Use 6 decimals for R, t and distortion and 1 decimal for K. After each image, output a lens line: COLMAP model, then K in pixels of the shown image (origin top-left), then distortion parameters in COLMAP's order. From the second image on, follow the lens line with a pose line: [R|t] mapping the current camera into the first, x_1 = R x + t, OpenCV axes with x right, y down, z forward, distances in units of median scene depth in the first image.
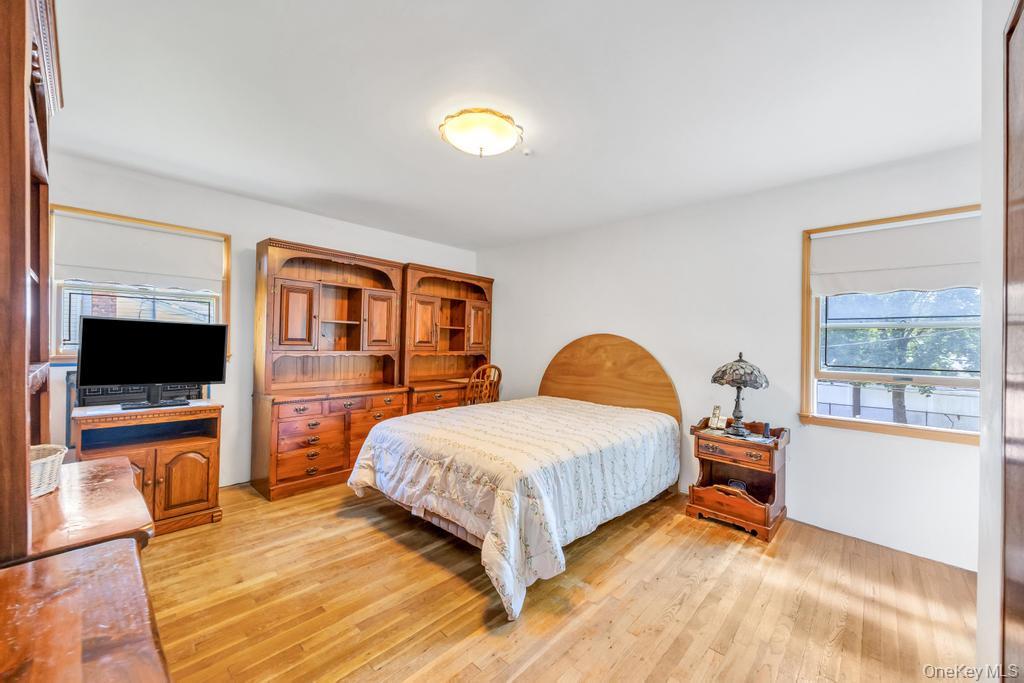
lens RADIAL K [[396.9, 0, 510.5], [0, 396.9, 342.1], [0, 0, 1]] dist [-0.001284, -0.000036]
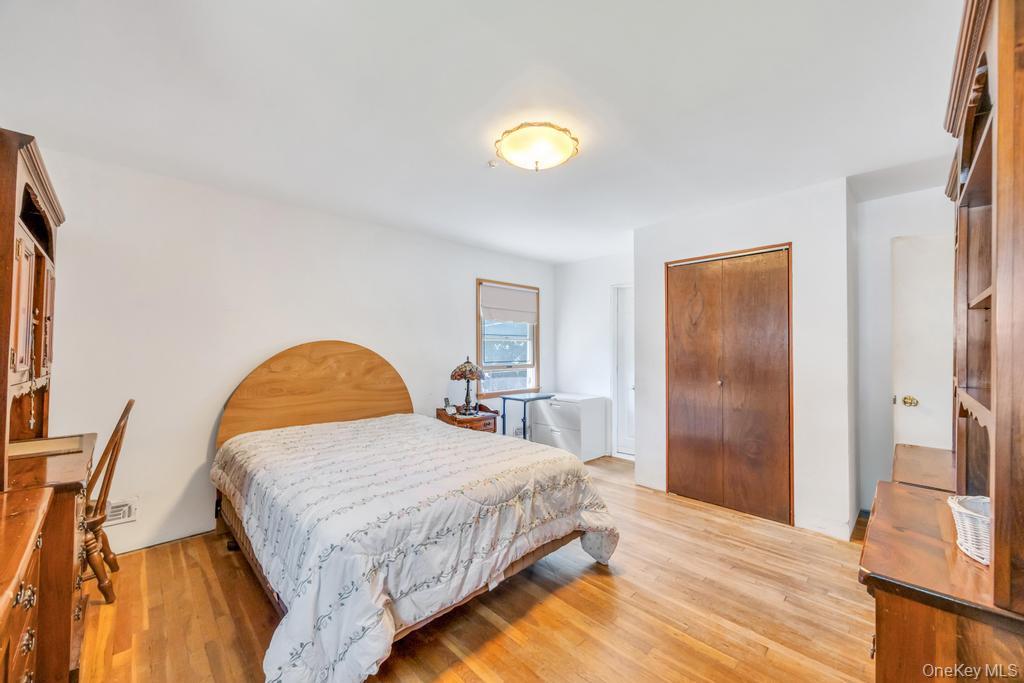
lens RADIAL K [[396.9, 0, 510.3], [0, 396.9, 341.0], [0, 0, 1]] dist [-0.001284, -0.000036]
pose [[0.040261, 0.002139, 0.999187, -0.915202], [-0.000502, 0.999998, -0.002121, -0.028243], [-0.999189, -0.000416, 0.040261, 0.866352]]
